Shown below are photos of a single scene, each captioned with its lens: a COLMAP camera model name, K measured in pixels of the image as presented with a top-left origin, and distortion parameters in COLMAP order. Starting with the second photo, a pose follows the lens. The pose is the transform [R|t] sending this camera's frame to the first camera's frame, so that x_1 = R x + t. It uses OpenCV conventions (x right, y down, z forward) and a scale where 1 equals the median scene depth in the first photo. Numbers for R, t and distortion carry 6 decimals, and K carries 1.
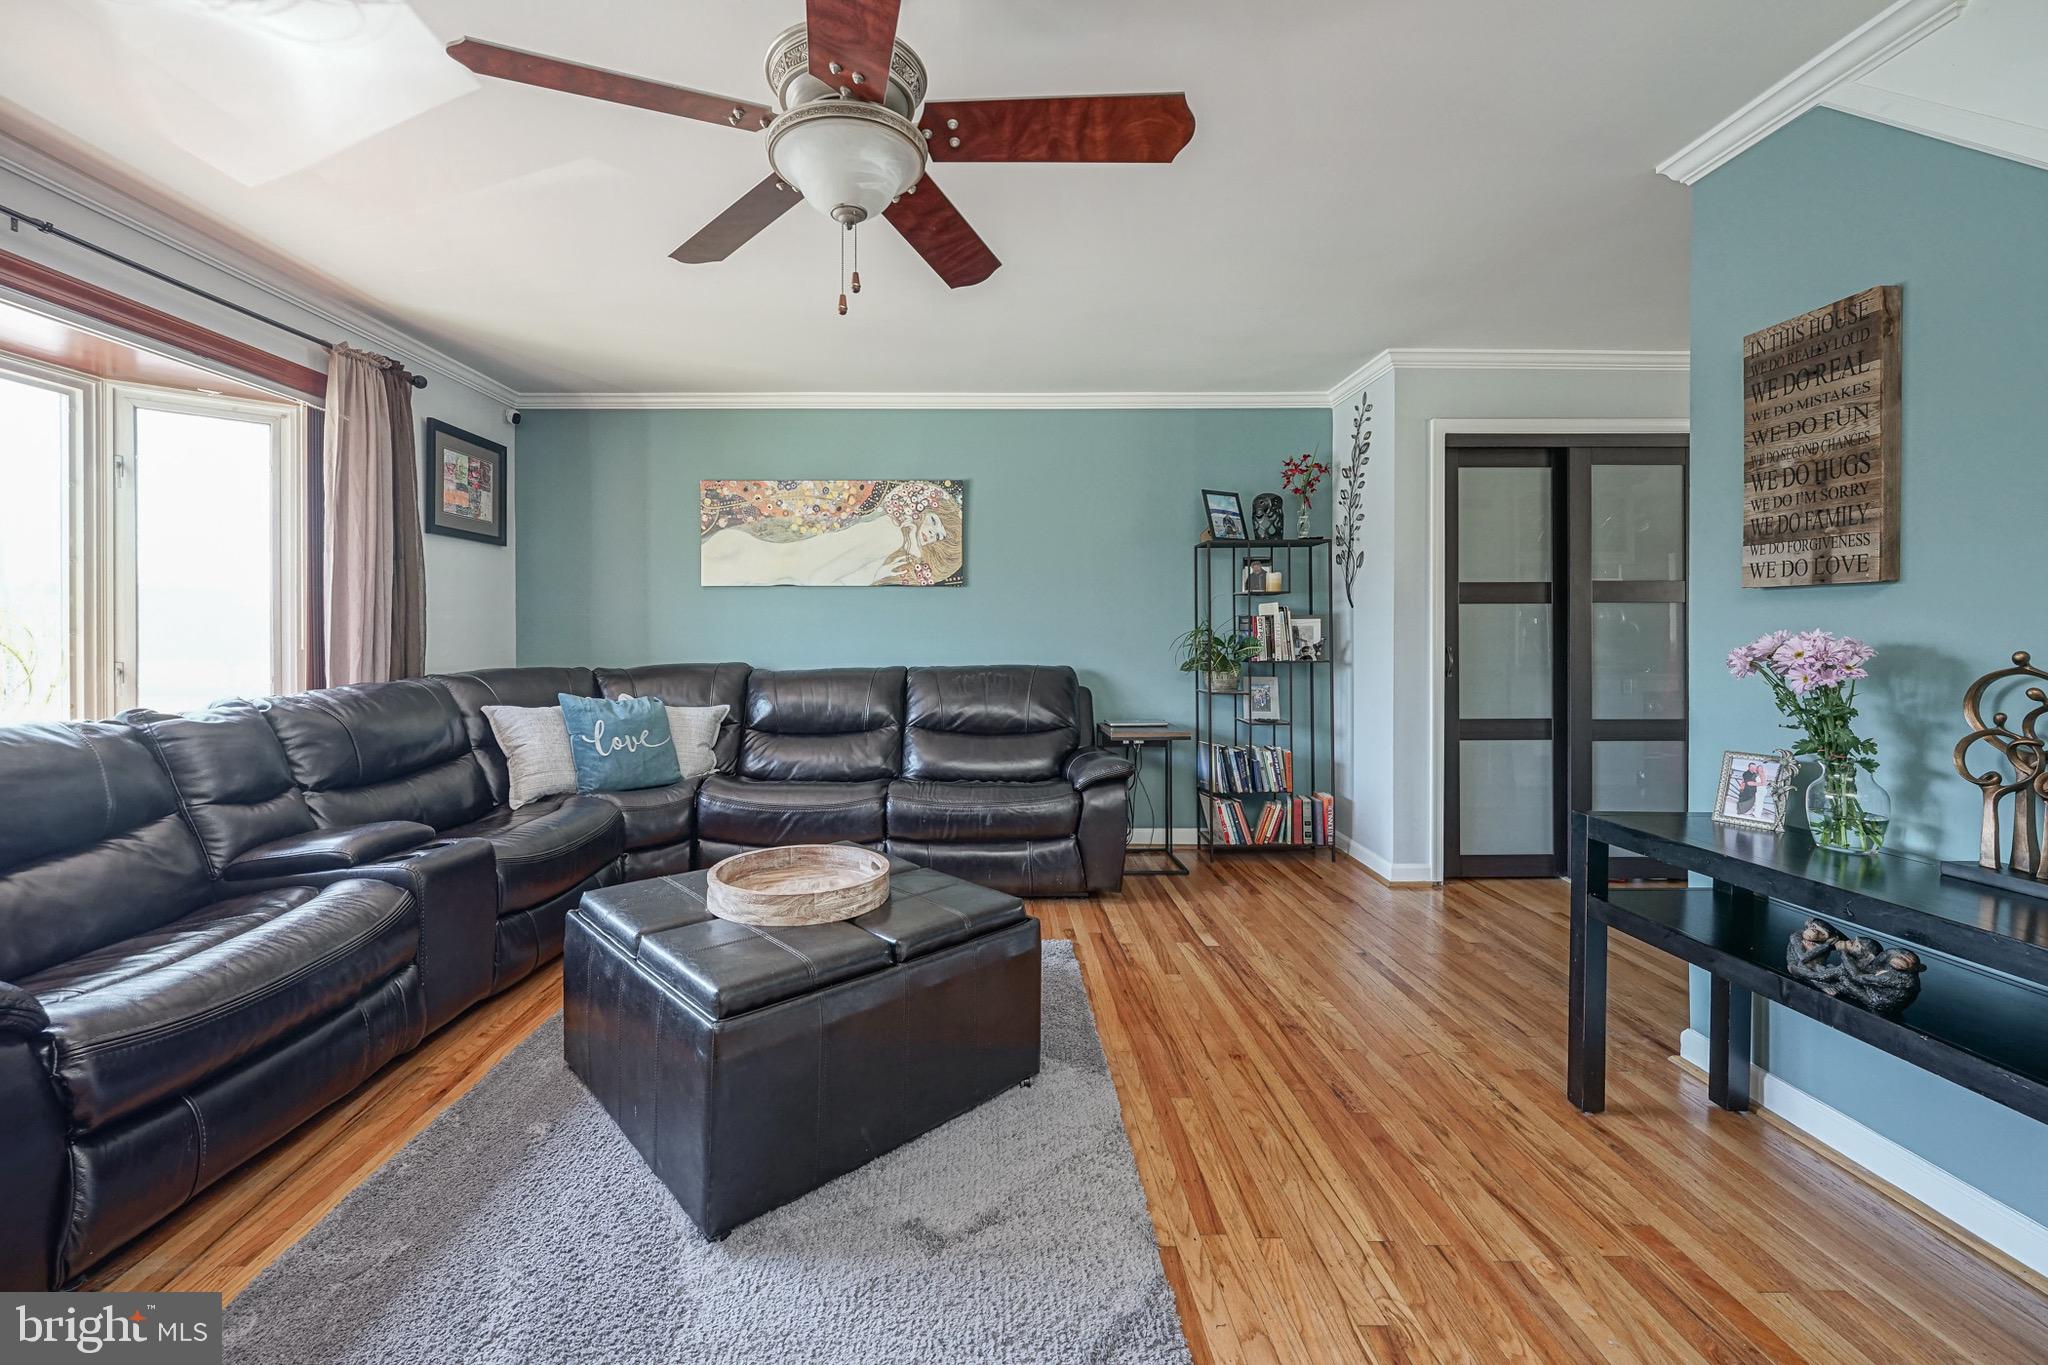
lens RADIAL K [[887.6, 0, 957.8], [0, 887.6, 637.0], [0, 0, 1]] dist [-0.000729, -0.000070]
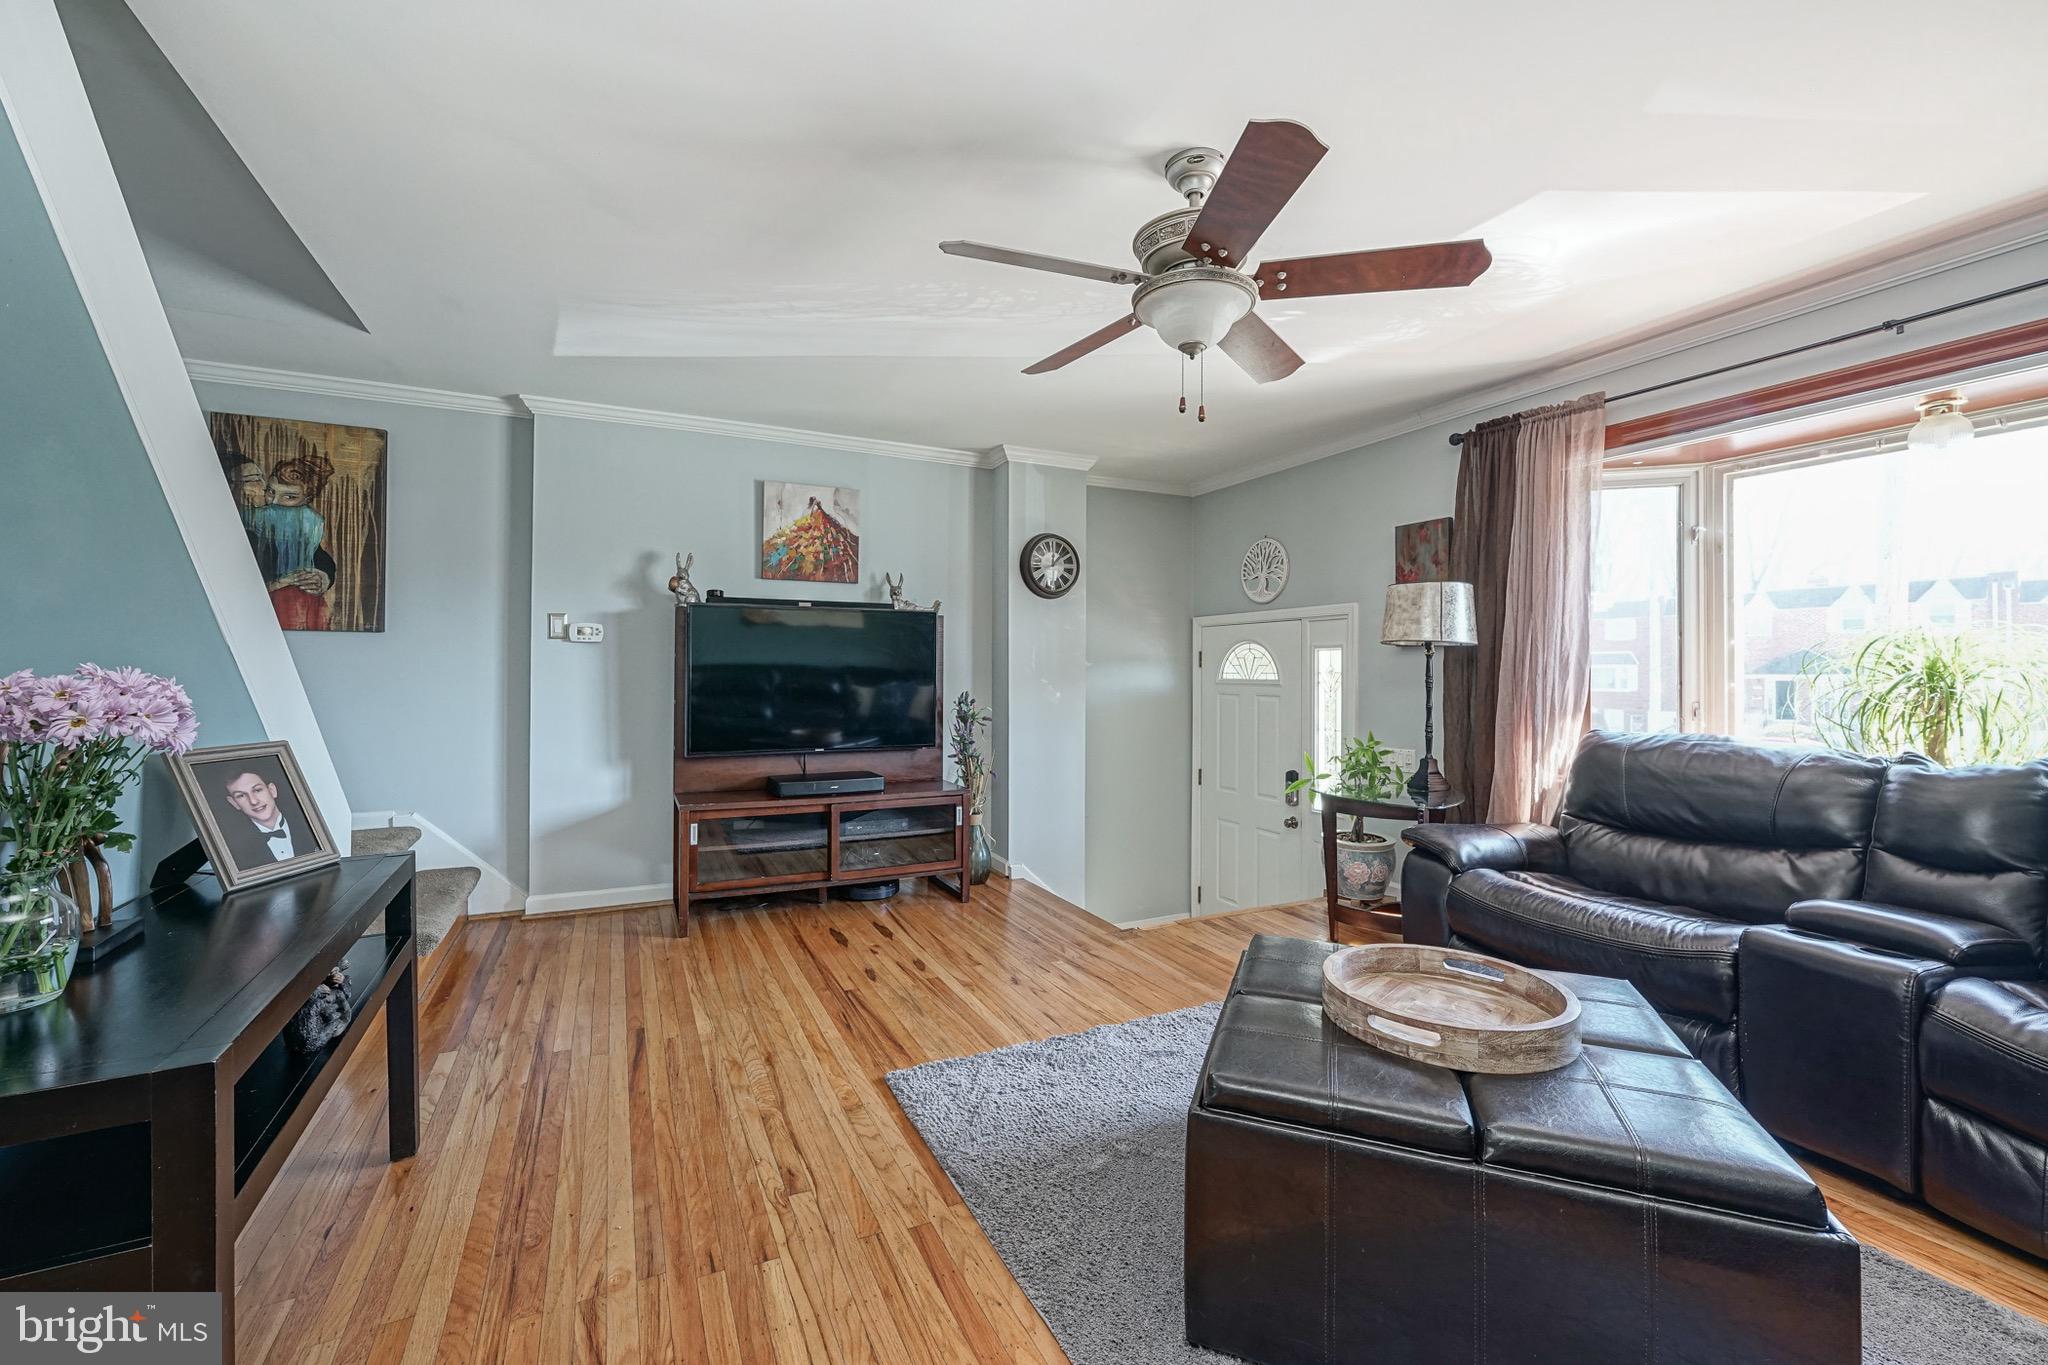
lens RADIAL K [[834.2, 0, 991.6], [0, 834.2, 678.1], [0, 0, 1]] dist [-0.001002, 0.000071]
pose [[-0.907269, 0.000998, -0.420549, 0.303947], [-0.003973, 0.999932, 0.010944, -0.007498], [0.420532, 0.011600, -0.907204, 0.934267]]
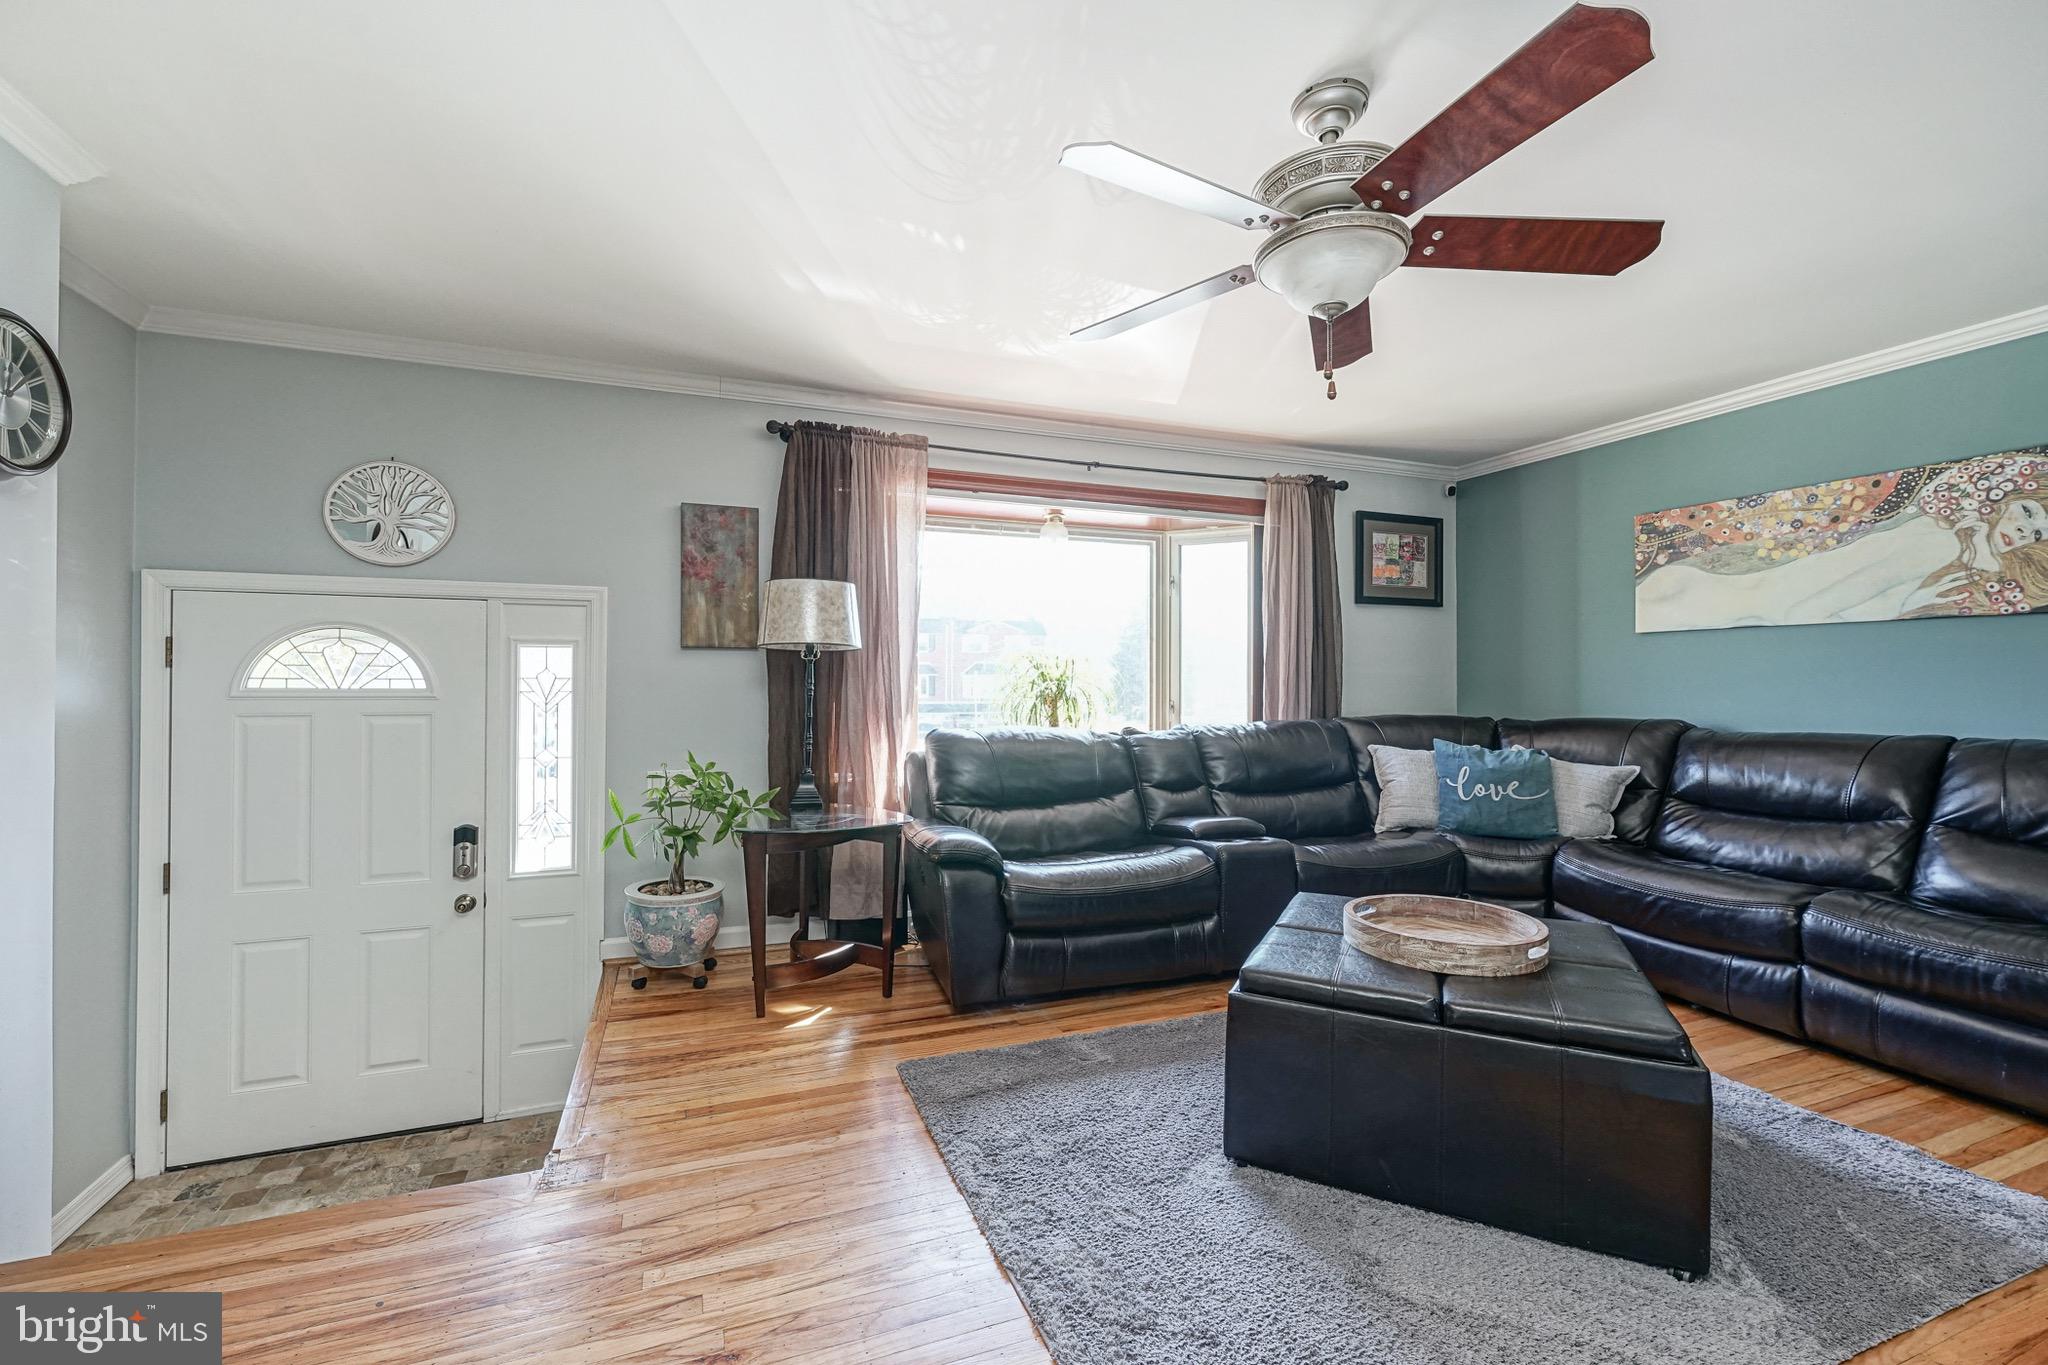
lens RADIAL K [[834.2, 0, 991.6], [0, 834.2, 678.1], [0, 0, 1]] dist [-0.001002, 0.000071]
pose [[0.353918, -0.002222, -0.935274, 0.332758], [-0.007600, 0.999957, -0.005251, -0.002667], [0.935246, 0.008966, 0.353886, 0.112943]]
